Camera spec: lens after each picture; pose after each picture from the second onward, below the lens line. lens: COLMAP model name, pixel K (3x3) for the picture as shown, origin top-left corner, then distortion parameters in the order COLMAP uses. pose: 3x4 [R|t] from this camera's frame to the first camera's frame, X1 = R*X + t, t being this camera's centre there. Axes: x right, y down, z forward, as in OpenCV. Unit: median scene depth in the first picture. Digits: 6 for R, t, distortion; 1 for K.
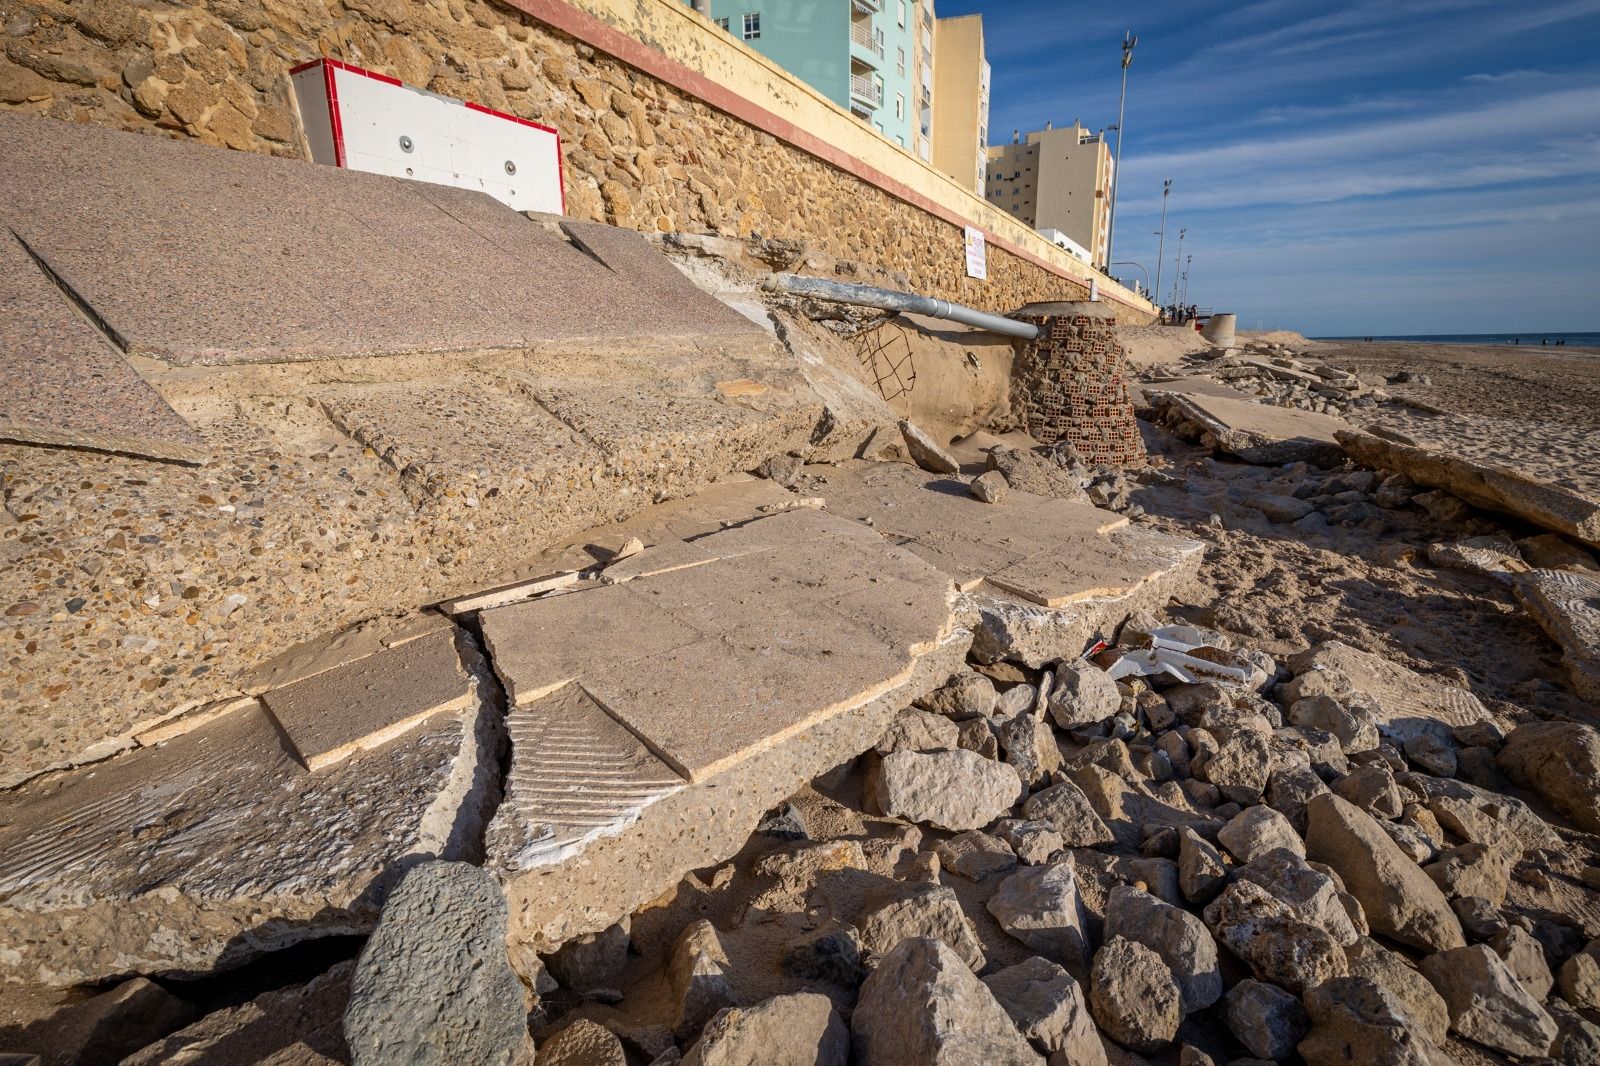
lens RADIAL K [[737.5, 0, 796.8], [0, 737.5, 517.2], [0, 0, 1]] dist [0.008374, -0.000177]
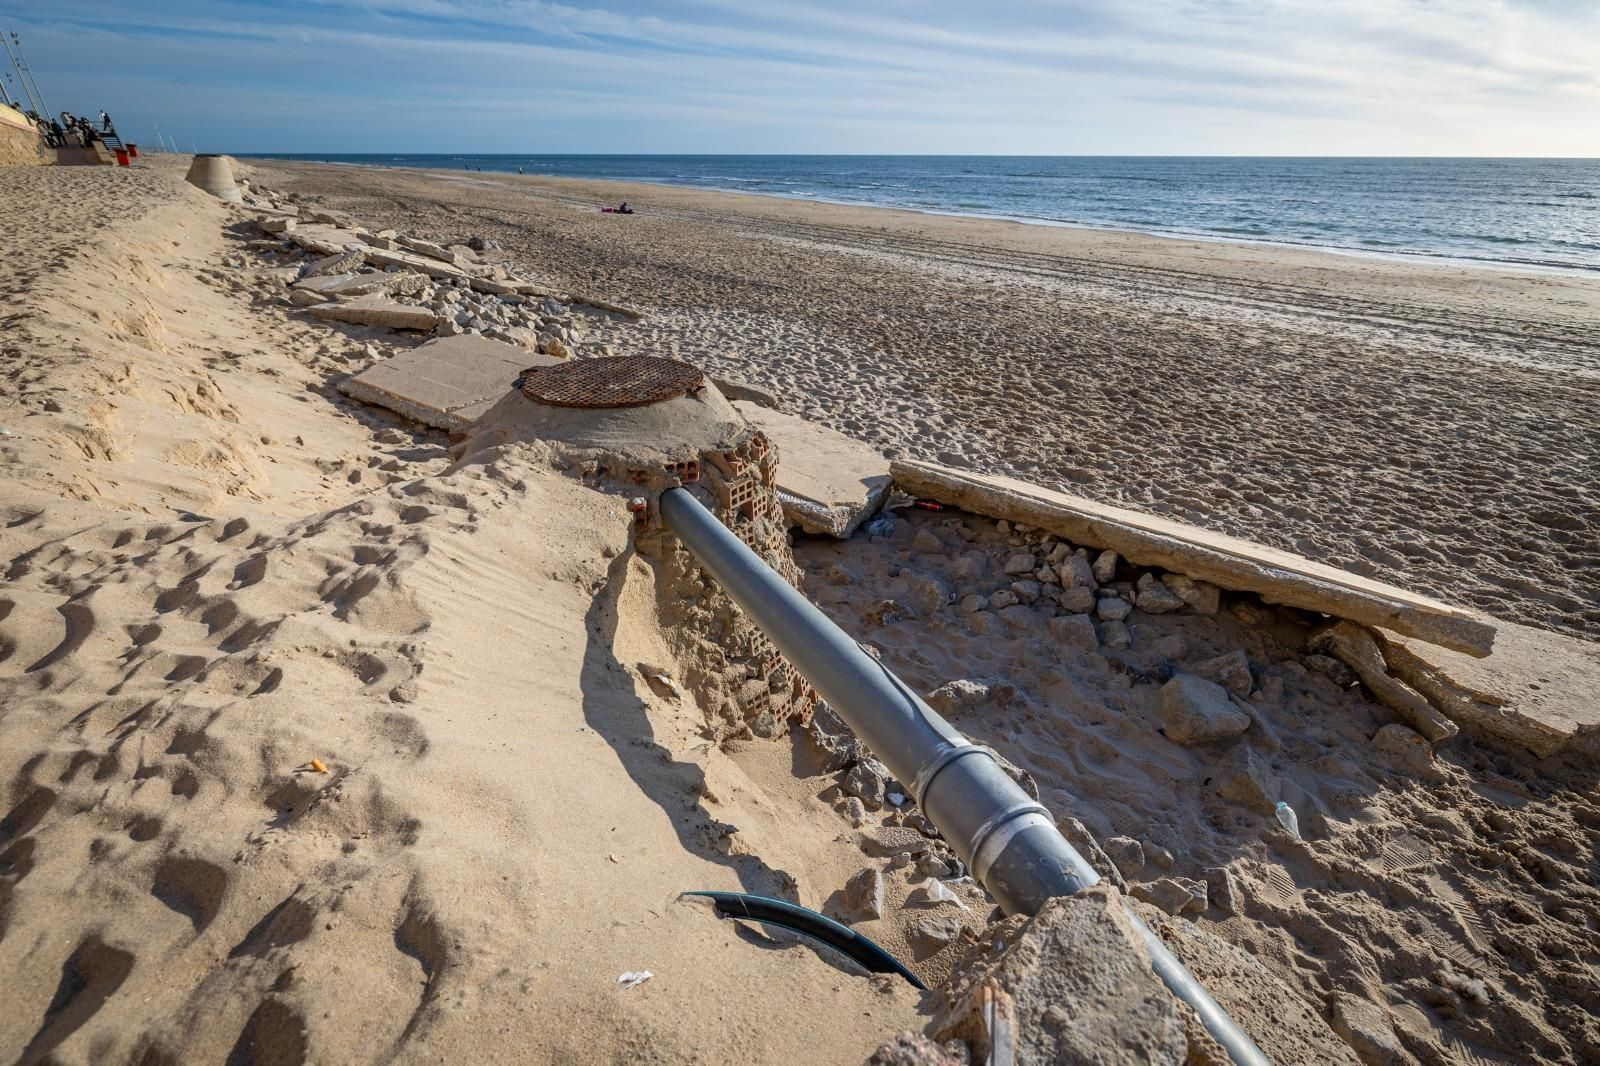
lens RADIAL K [[703.5, 0, 800.0], [0, 703.5, 533.0], [0, 0, 1]] dist [0.001254, -0.000568]
pose [[0.342775, -0.431461, 0.834474, 0.037388], [0.206207, 0.901182, 0.381248, -0.358854], [-0.916506, 0.041393, 0.397872, 0.797891]]
